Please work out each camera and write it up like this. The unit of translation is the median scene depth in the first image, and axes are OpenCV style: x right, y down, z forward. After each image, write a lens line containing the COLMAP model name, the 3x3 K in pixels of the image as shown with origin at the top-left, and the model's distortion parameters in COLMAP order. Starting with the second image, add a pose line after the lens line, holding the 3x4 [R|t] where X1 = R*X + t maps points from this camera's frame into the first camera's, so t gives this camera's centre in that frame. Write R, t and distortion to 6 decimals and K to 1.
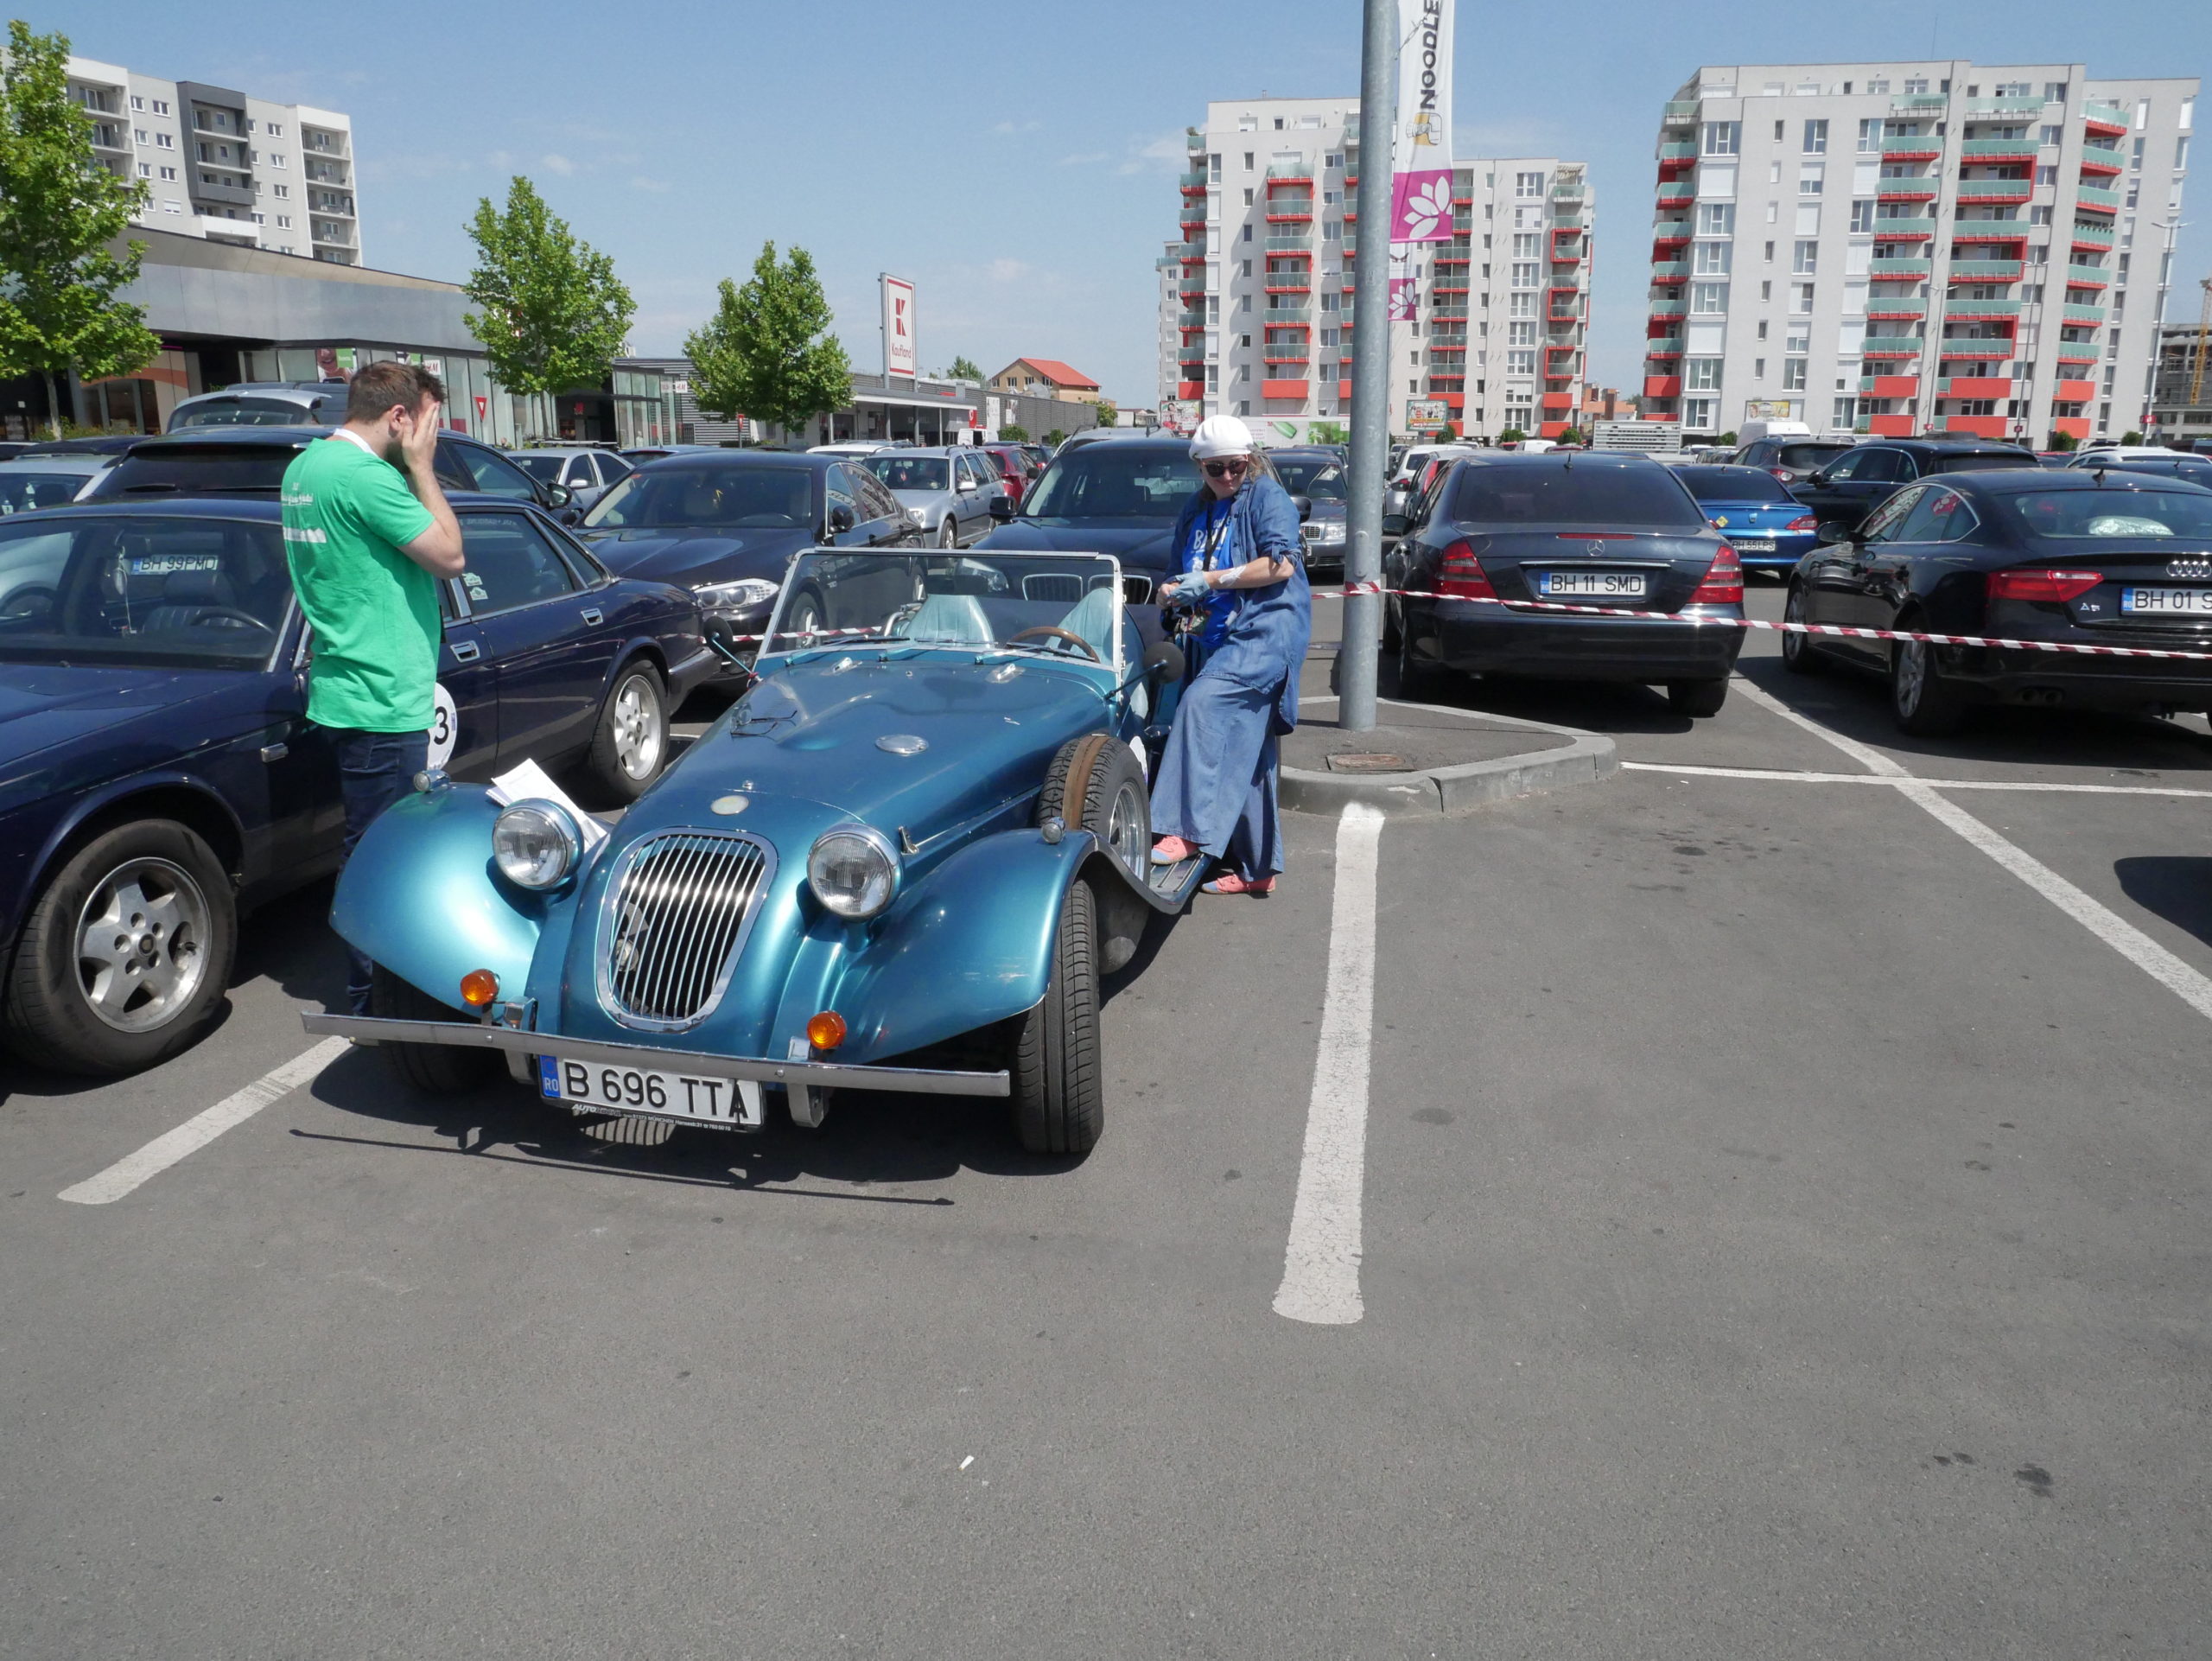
lens RADIAL K [[1604.3, 0, 1084.4], [0, 1604.3, 829.2], [0, 0, 1]] dist [-0.041527, 0.013156]
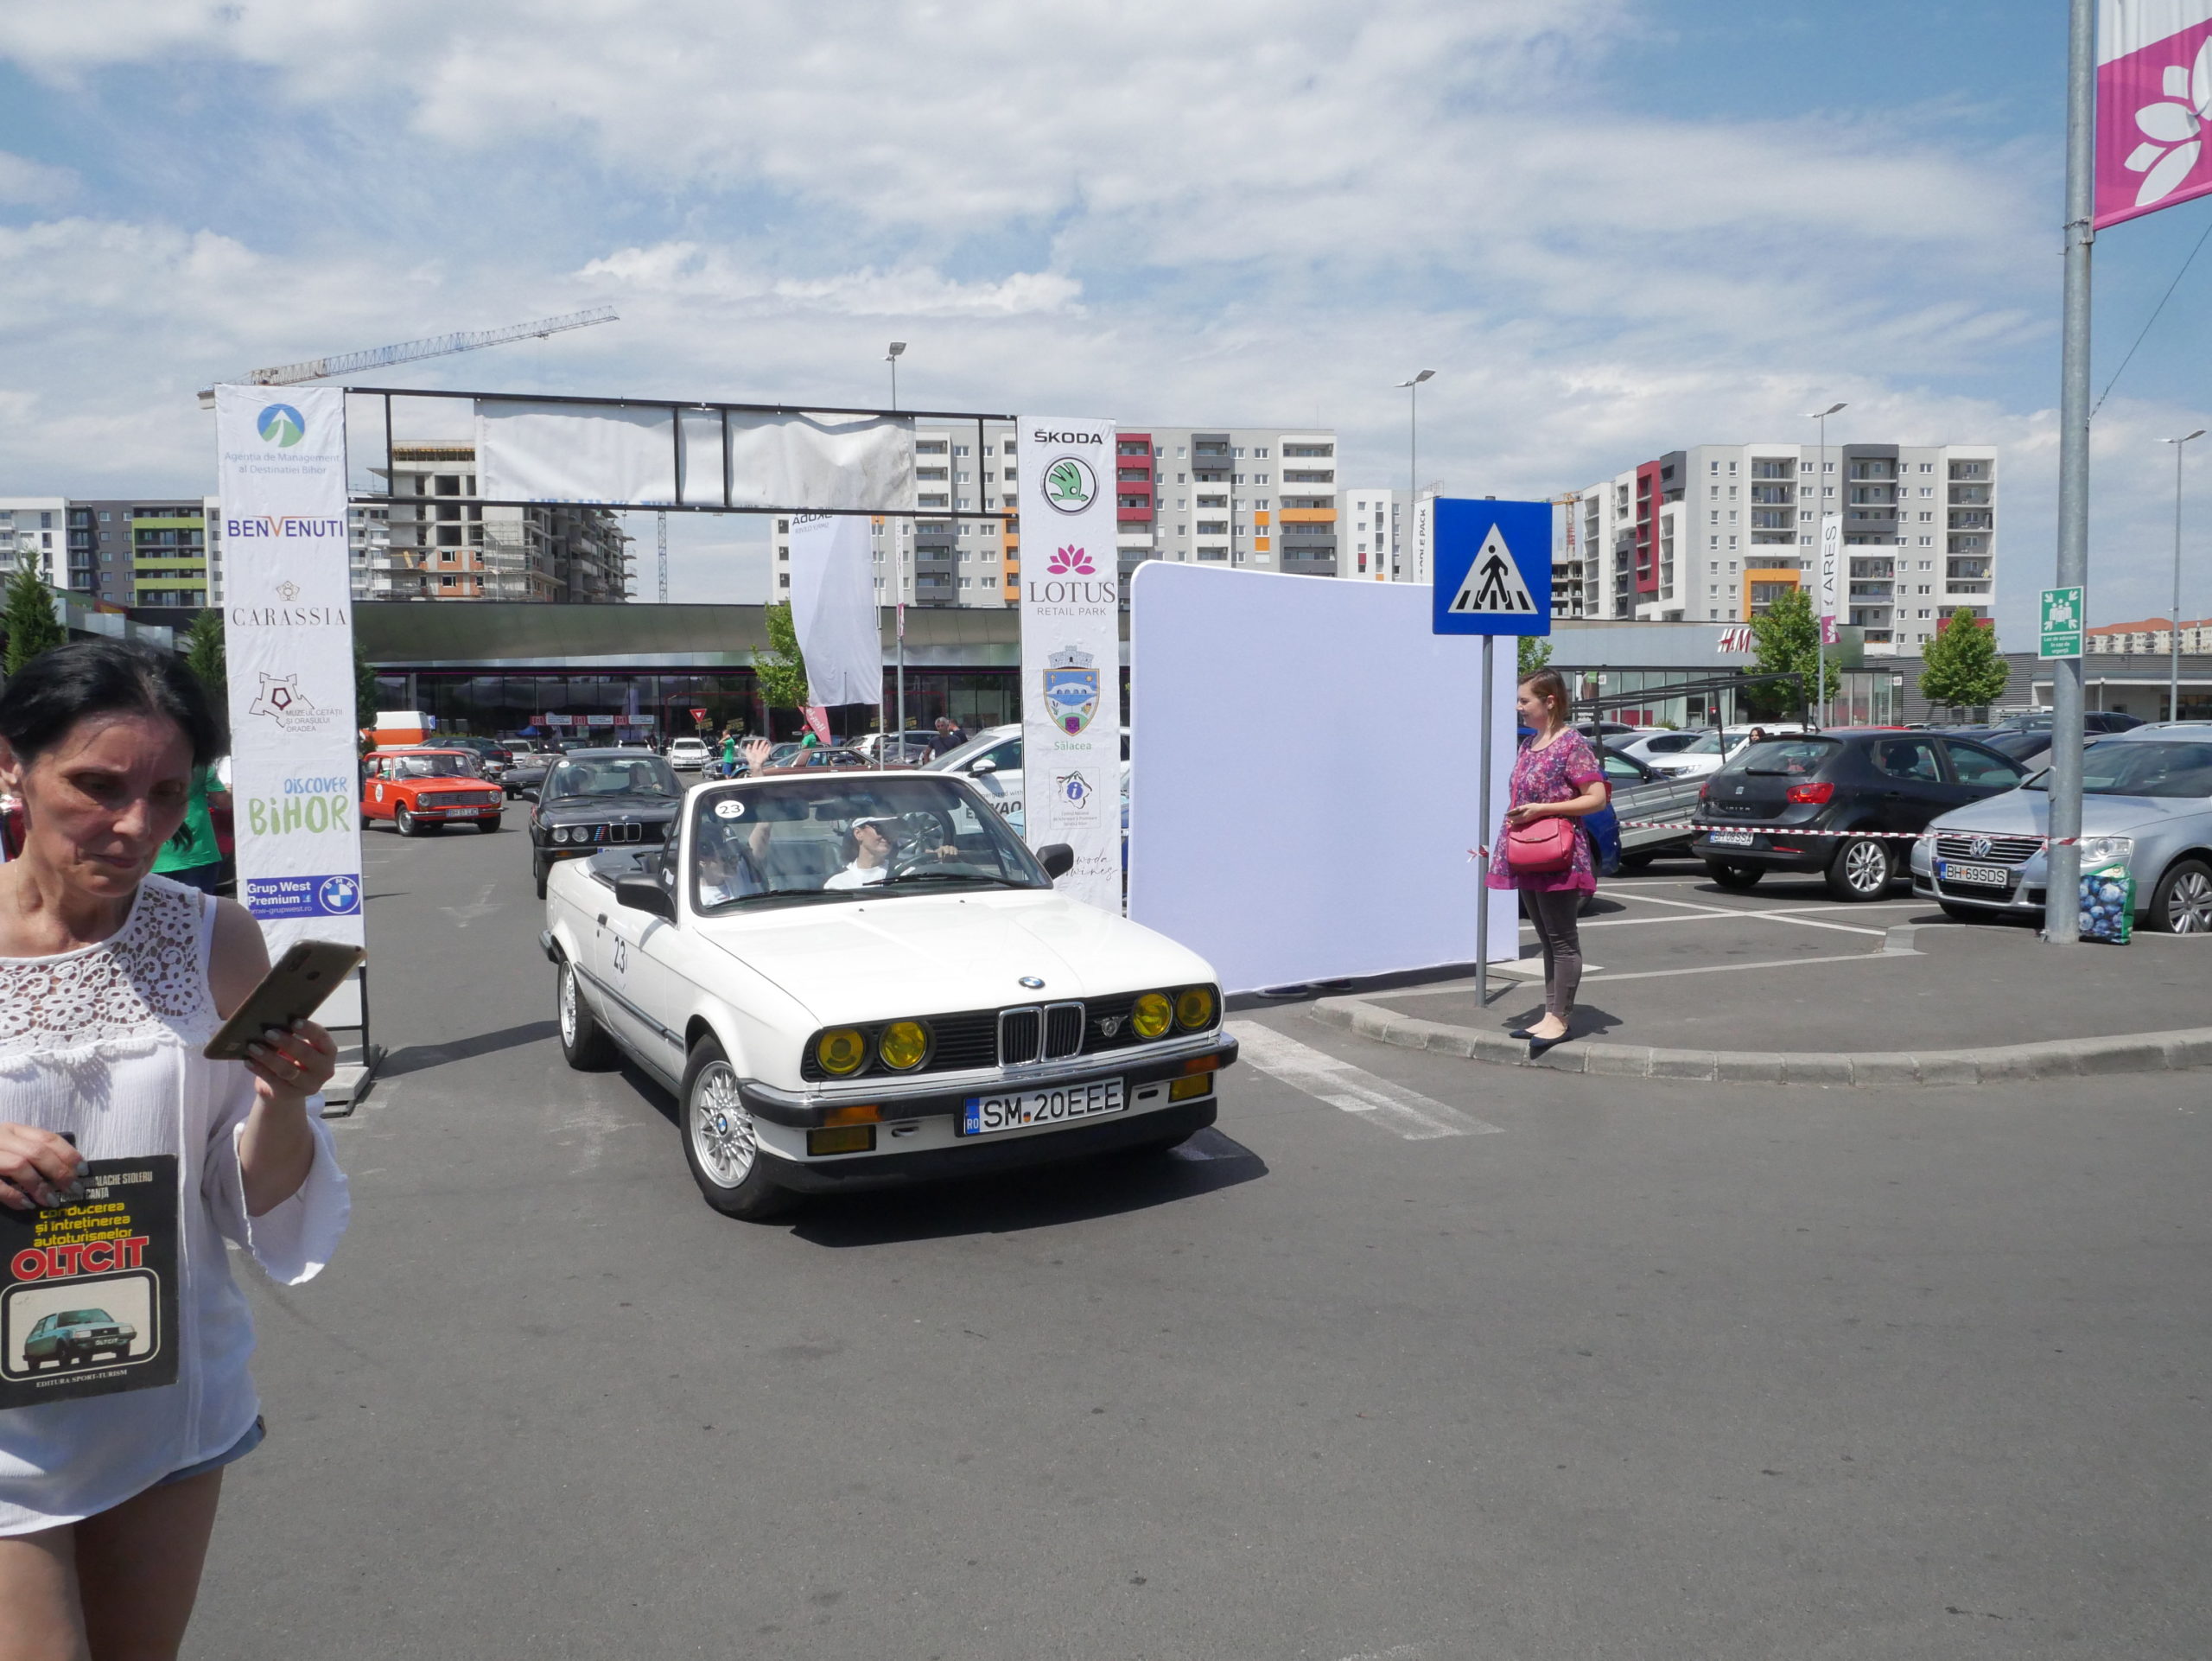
lens RADIAL K [[1623.9, 0, 1103.8], [0, 1623.9, 830.8], [0, 0, 1]] dist [-0.044603, 0.024329]
pose [[0.460390, 0.048276, -0.886403, 0.329085], [-0.197701, 0.979019, -0.049363, 0.014724], [0.865422, 0.197969, 0.460275, -0.060034]]
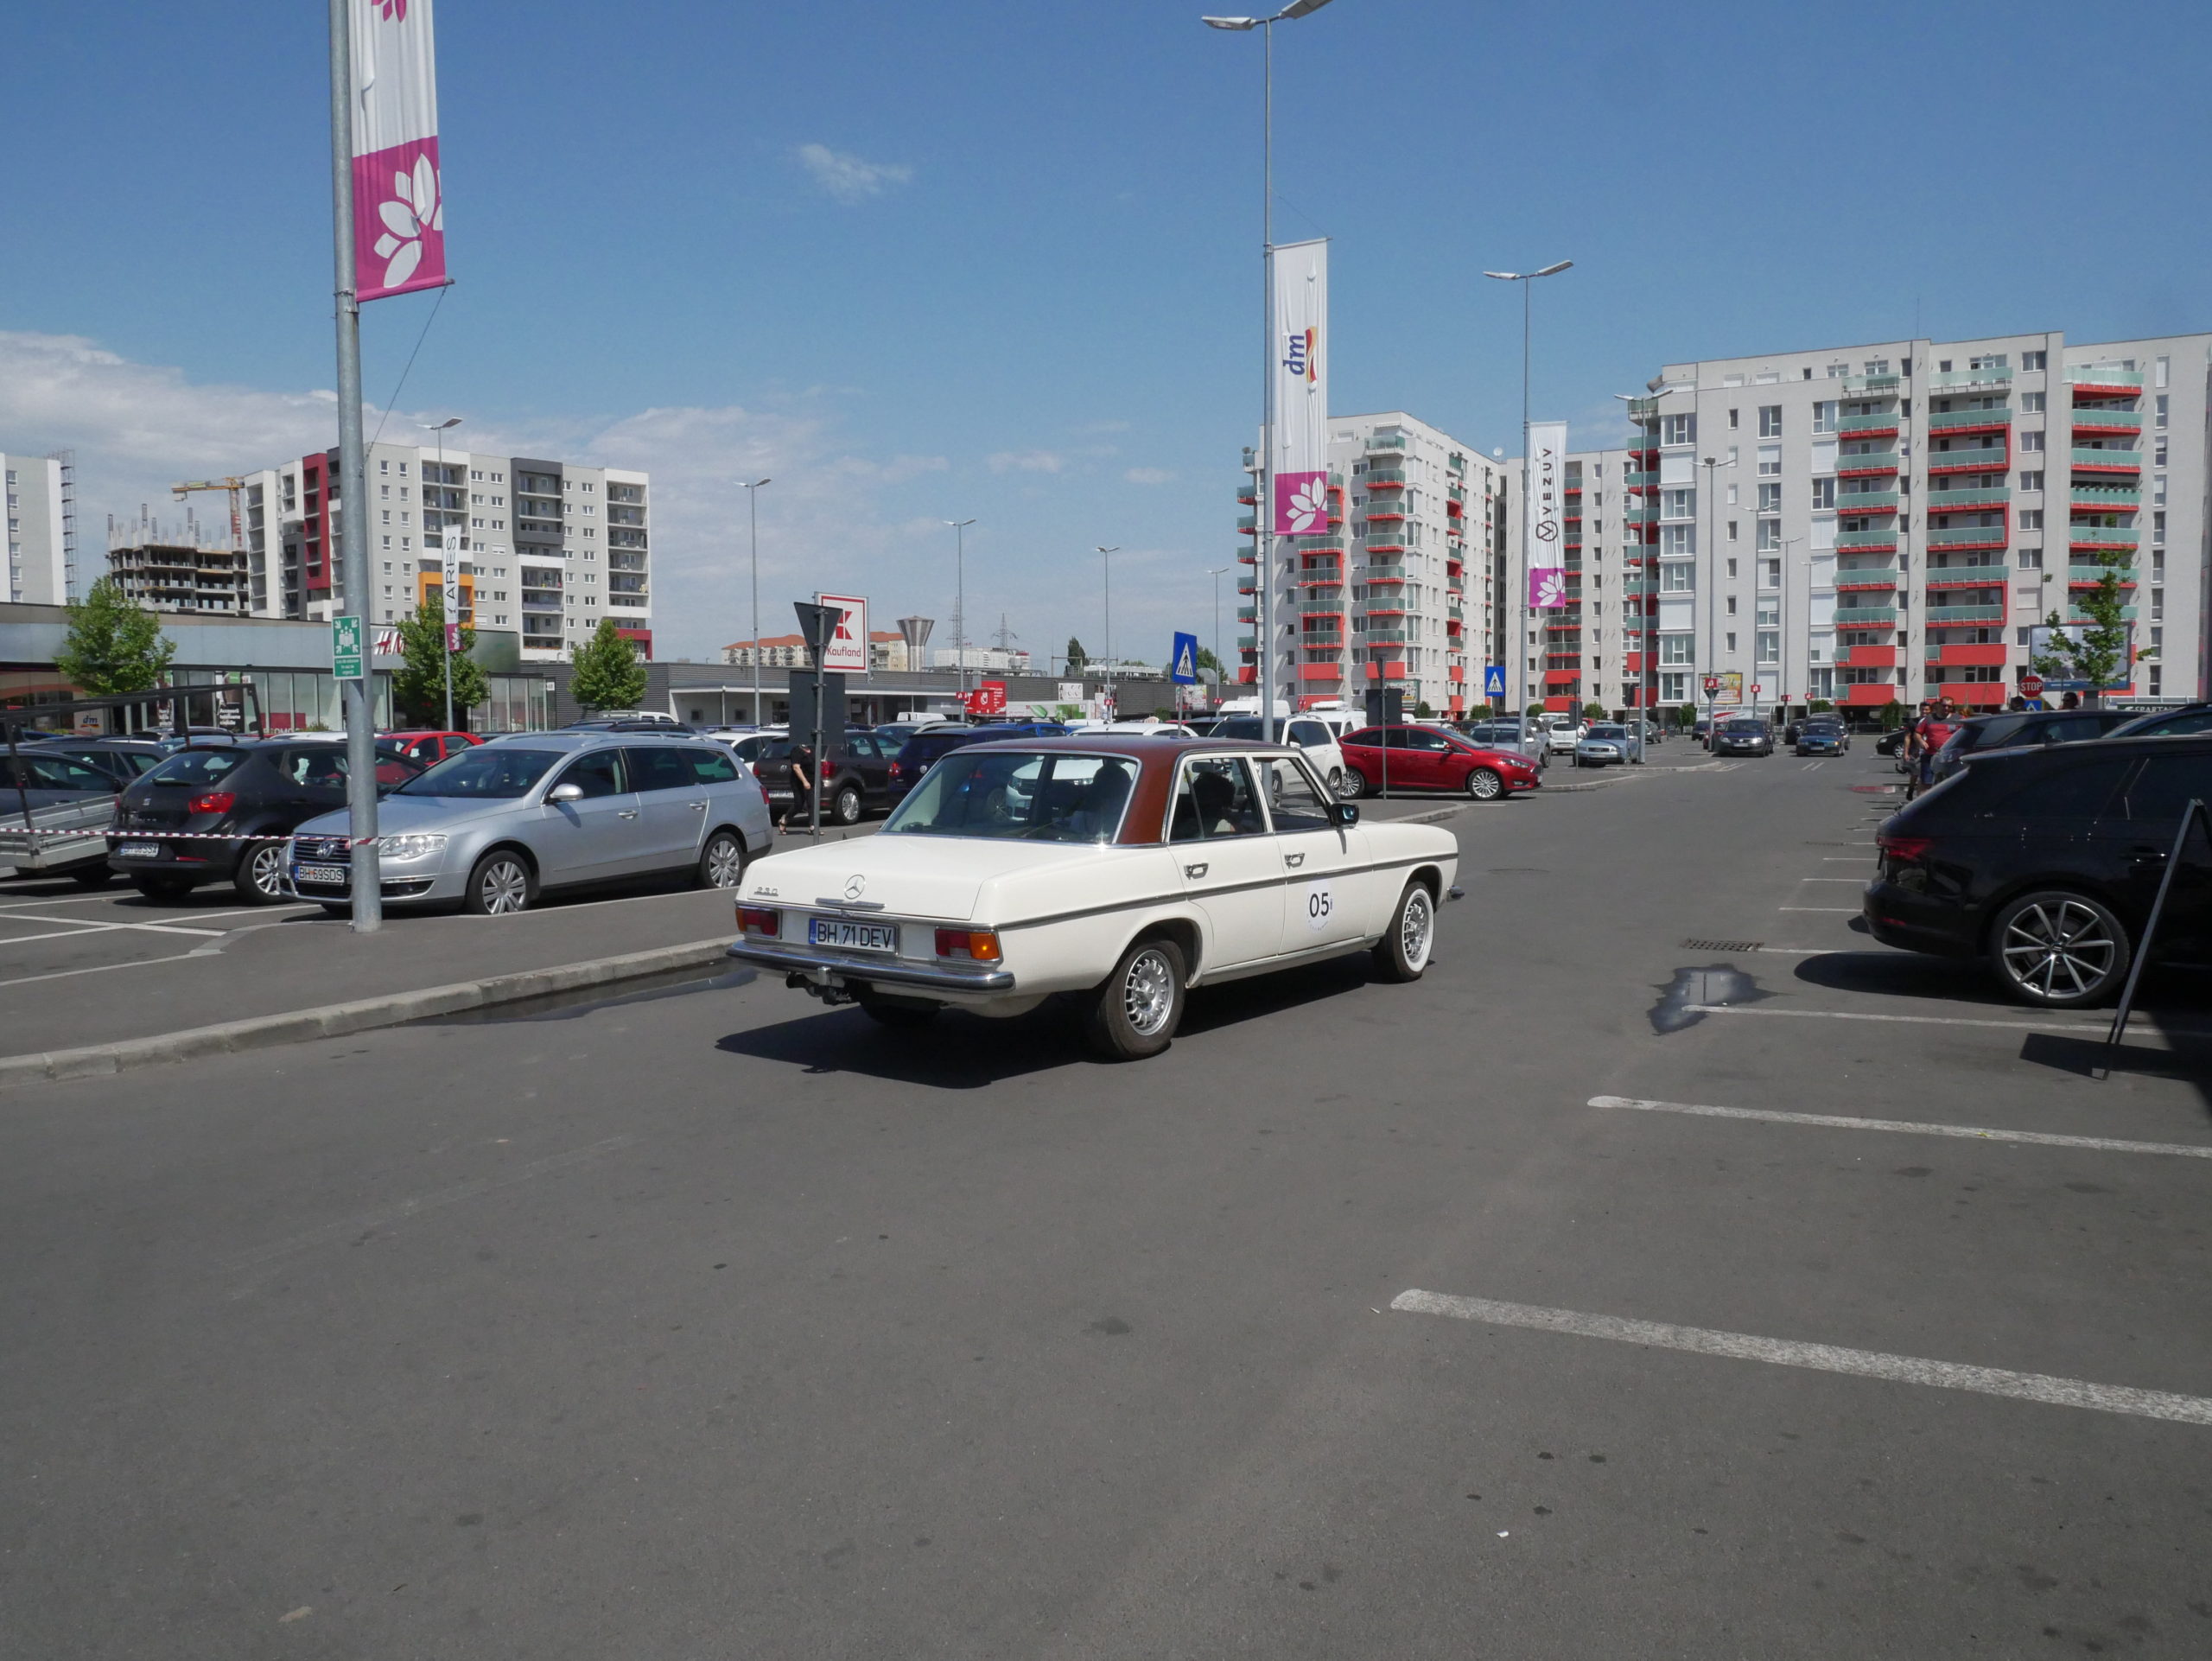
lens RADIAL K [[1614.8, 0, 1110.3], [0, 1614.8, 823.3], [0, 0, 1]] dist [-0.040647, 0.009794]
pose [[0.948001, 0.011174, -0.318070, 0.346560], [-0.065589, 0.984791, -0.160889, 0.012735], [0.311435, 0.173385, 0.934316, -0.053505]]
